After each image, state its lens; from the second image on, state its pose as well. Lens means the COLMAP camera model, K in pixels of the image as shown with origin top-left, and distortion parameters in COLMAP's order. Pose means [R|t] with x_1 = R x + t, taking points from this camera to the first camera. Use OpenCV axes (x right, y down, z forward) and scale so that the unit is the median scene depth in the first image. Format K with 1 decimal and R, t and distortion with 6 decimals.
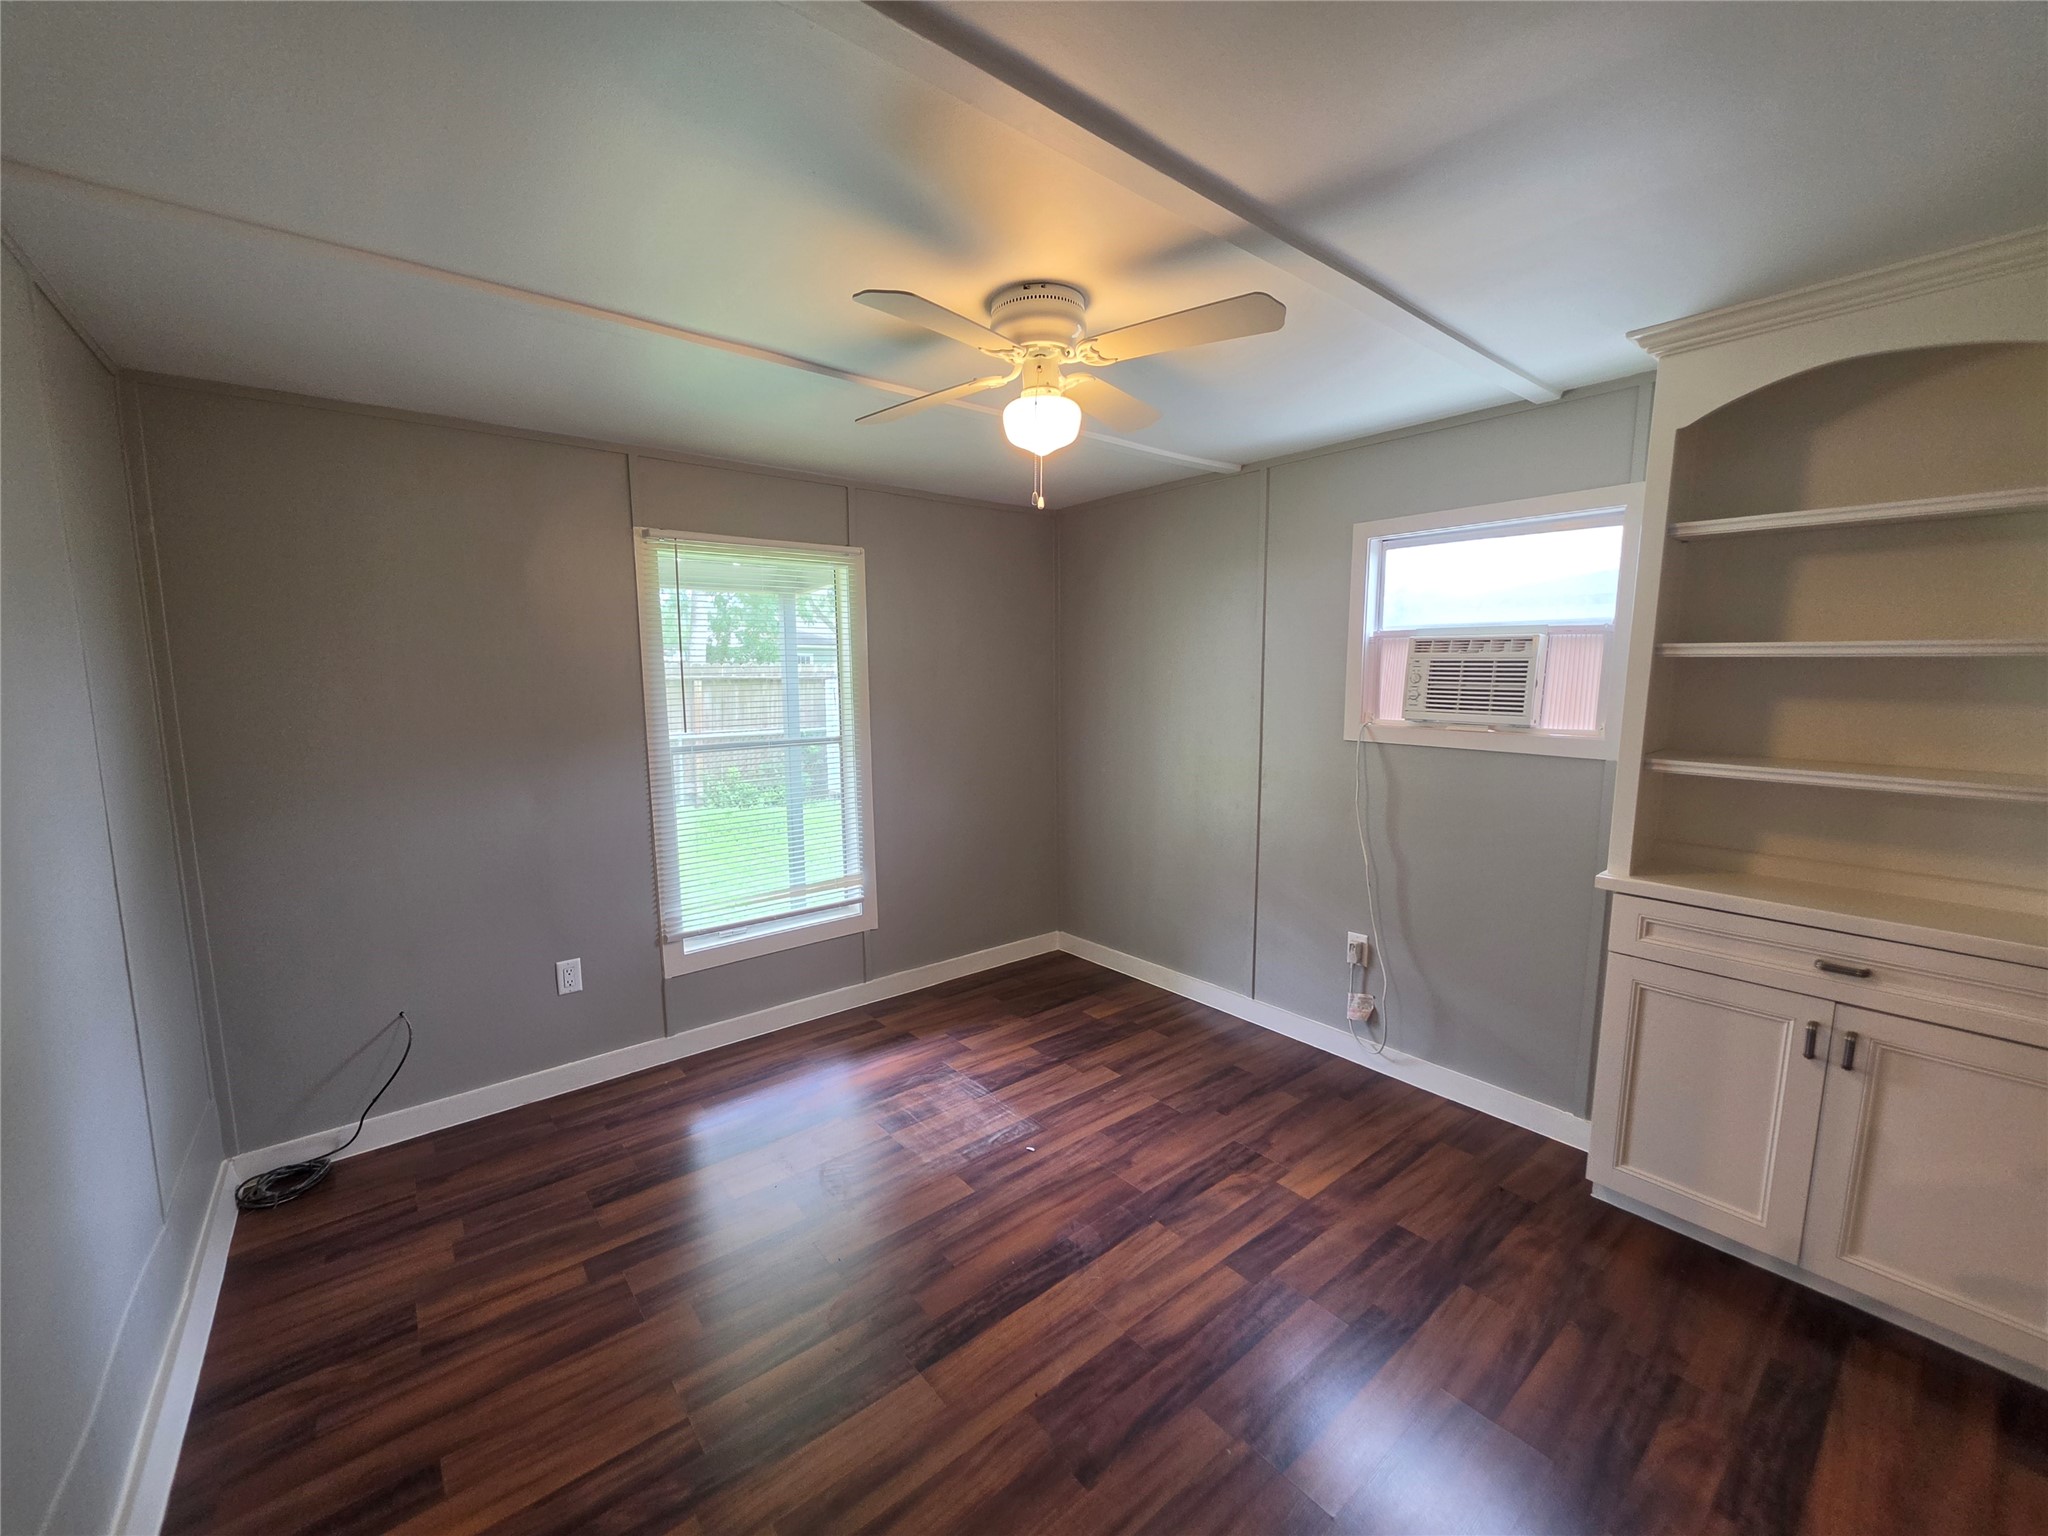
lens RADIAL K [[825.6, 0, 1022.1], [0, 825.6, 772.3], [0, 0, 1]] dist [-0.008754, 0.002755]
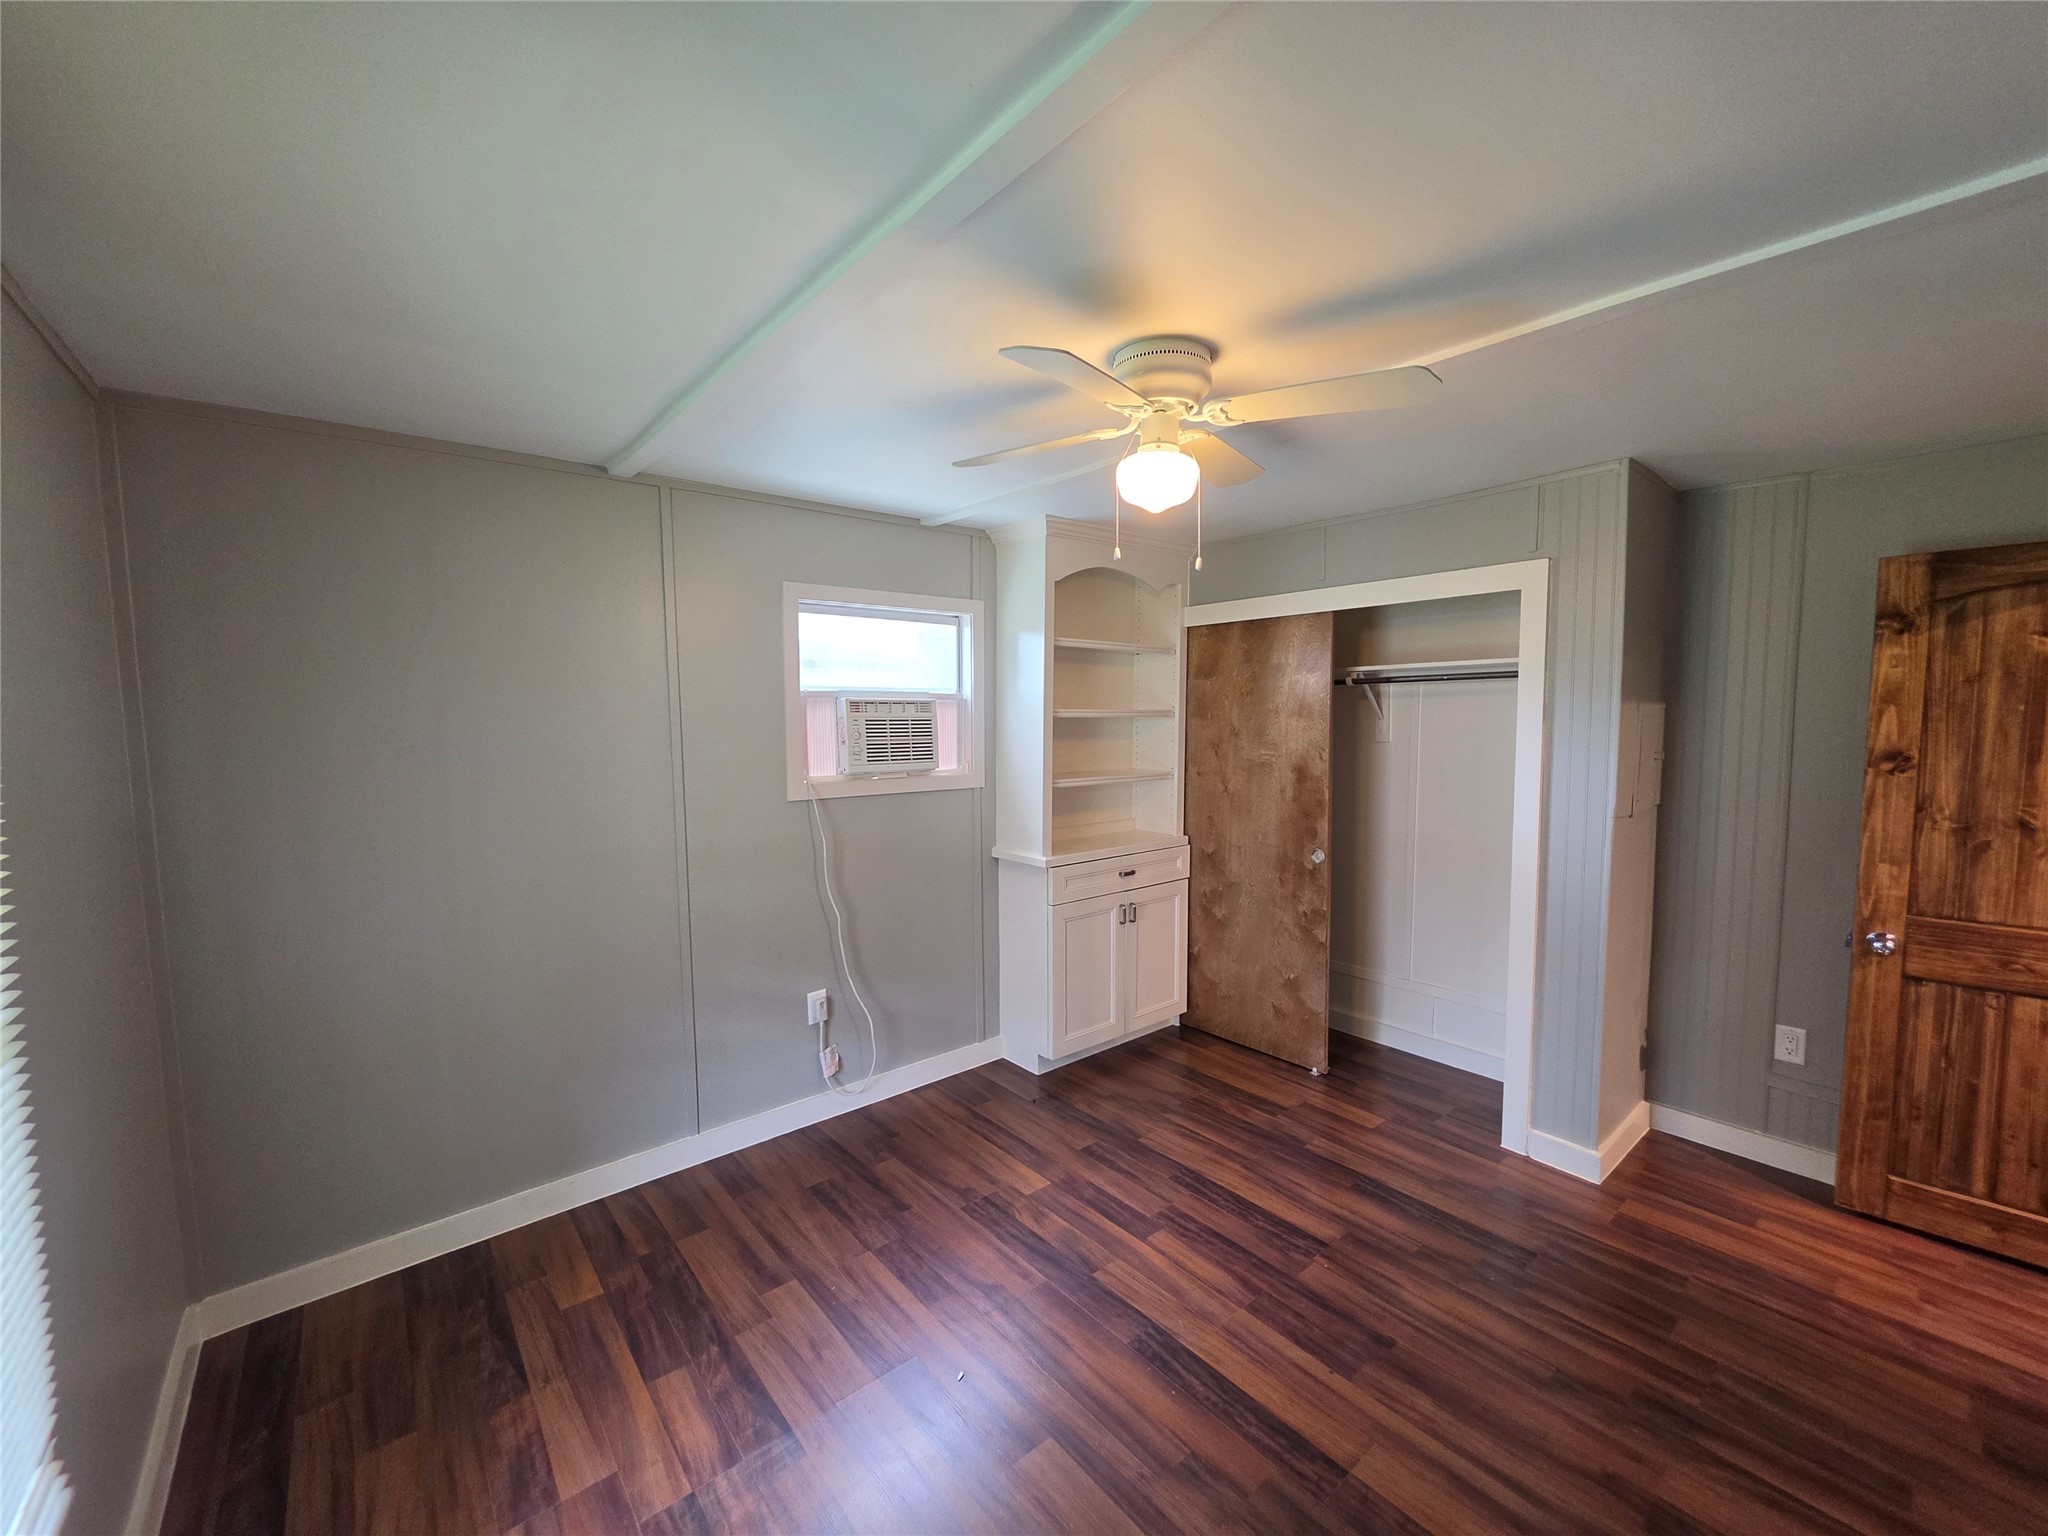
lens RADIAL K [[825.6, 0, 1019.0], [0, 825.6, 771.2], [0, 0, 1]] dist [-0.008754, 0.002755]
pose [[-0.013527, -0.070015, 0.997454, -0.776244], [0.131149, 0.988804, 0.071186, -0.144509], [-0.991270, 0.131778, -0.004193, 0.982960]]
